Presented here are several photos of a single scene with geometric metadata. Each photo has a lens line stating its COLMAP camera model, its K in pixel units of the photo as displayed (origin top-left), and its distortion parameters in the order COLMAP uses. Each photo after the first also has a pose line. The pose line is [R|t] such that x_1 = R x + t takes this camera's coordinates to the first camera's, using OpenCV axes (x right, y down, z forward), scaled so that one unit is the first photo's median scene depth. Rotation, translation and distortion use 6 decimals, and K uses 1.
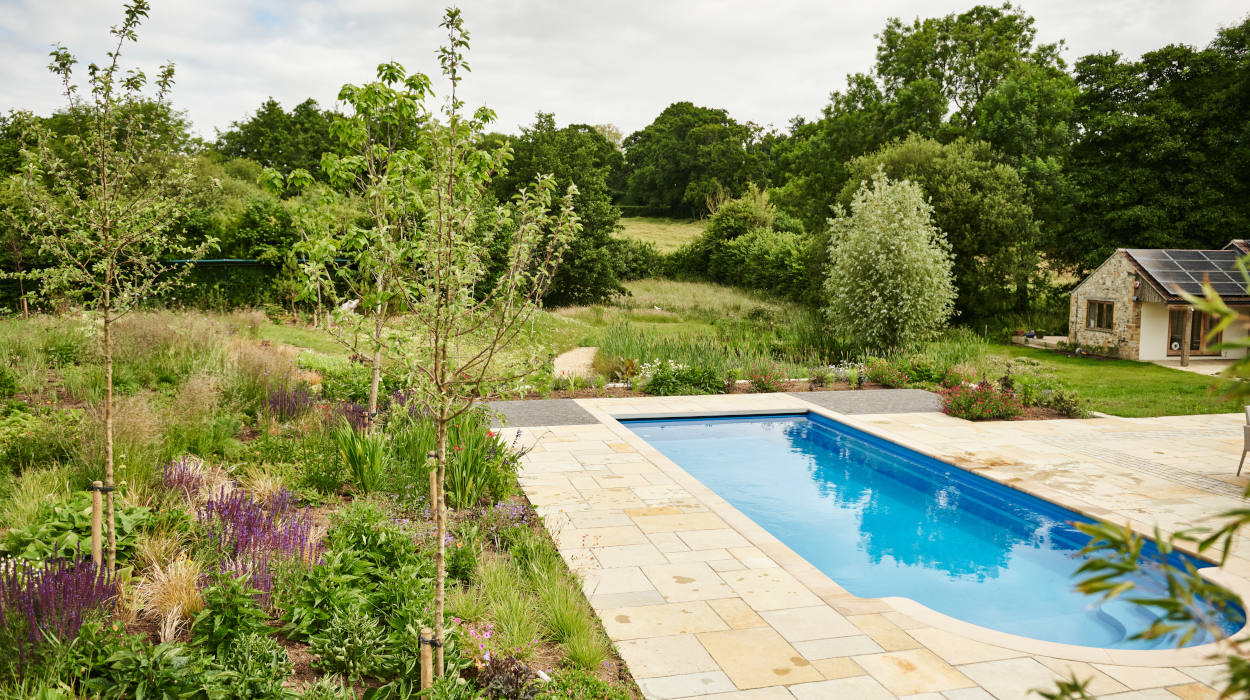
lens RADIAL K [[921.6, 0, 624.9], [0, 921.6, 340.4], [0, 0, 1]] dist [0.030863, -0.058596]
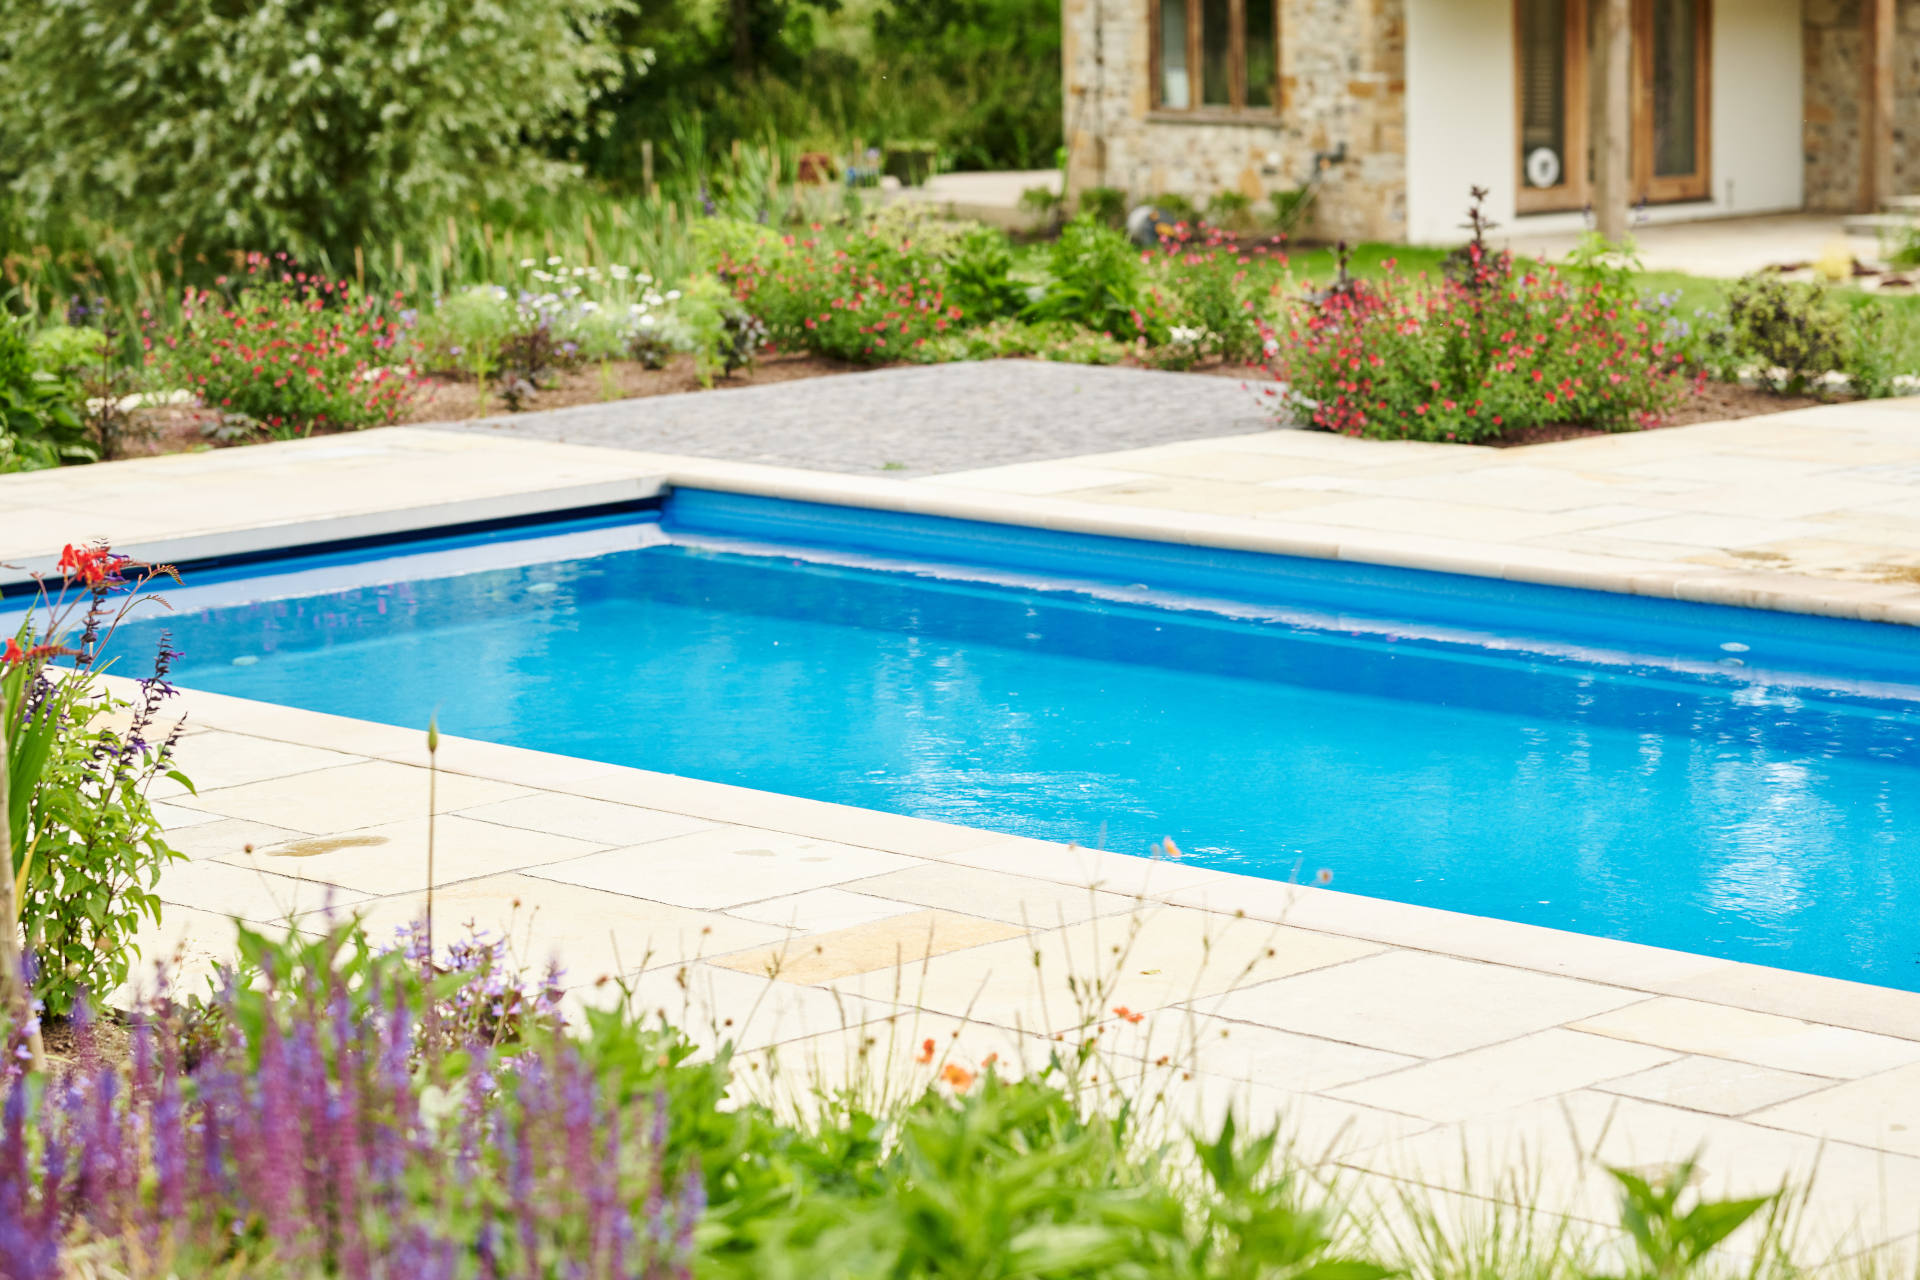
lens RADIAL K [[4961.7, 0, 954.6], [0, 4961.7, 642.5], [0, 0, 1]] dist [0.033508, 0.000000]
pose [[0.868201, -0.104134, 0.485163, -0.102667], [0.075067, 0.994042, 0.079026, 0.014544], [-0.490502, -0.032190, 0.870845, 0.048553]]
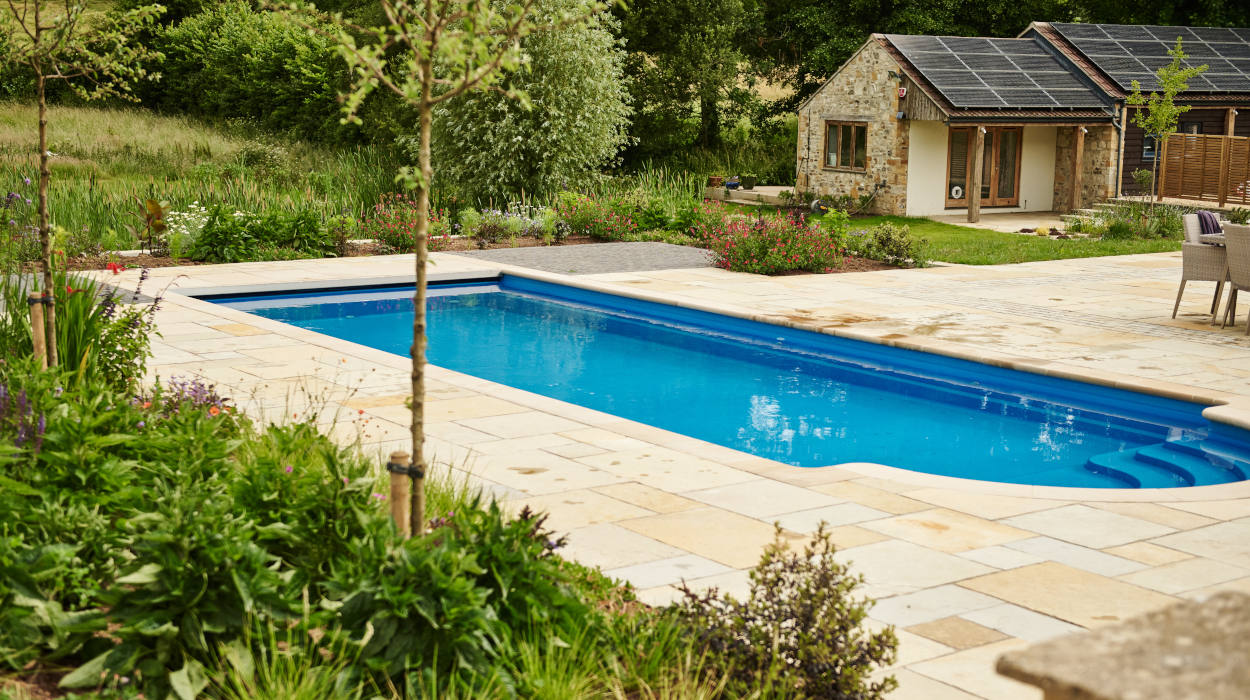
lens RADIAL K [[1741.5, 0, 583.5], [0, 1741.5, 352.2], [0, 0, 1]] dist [0.008150, 0.000000]
pose [[0.934386, -0.050943, 0.352602, -0.060569], [0.026375, 0.996899, 0.074137, 0.020011], [-0.355285, -0.059973, 0.932832, -0.013956]]
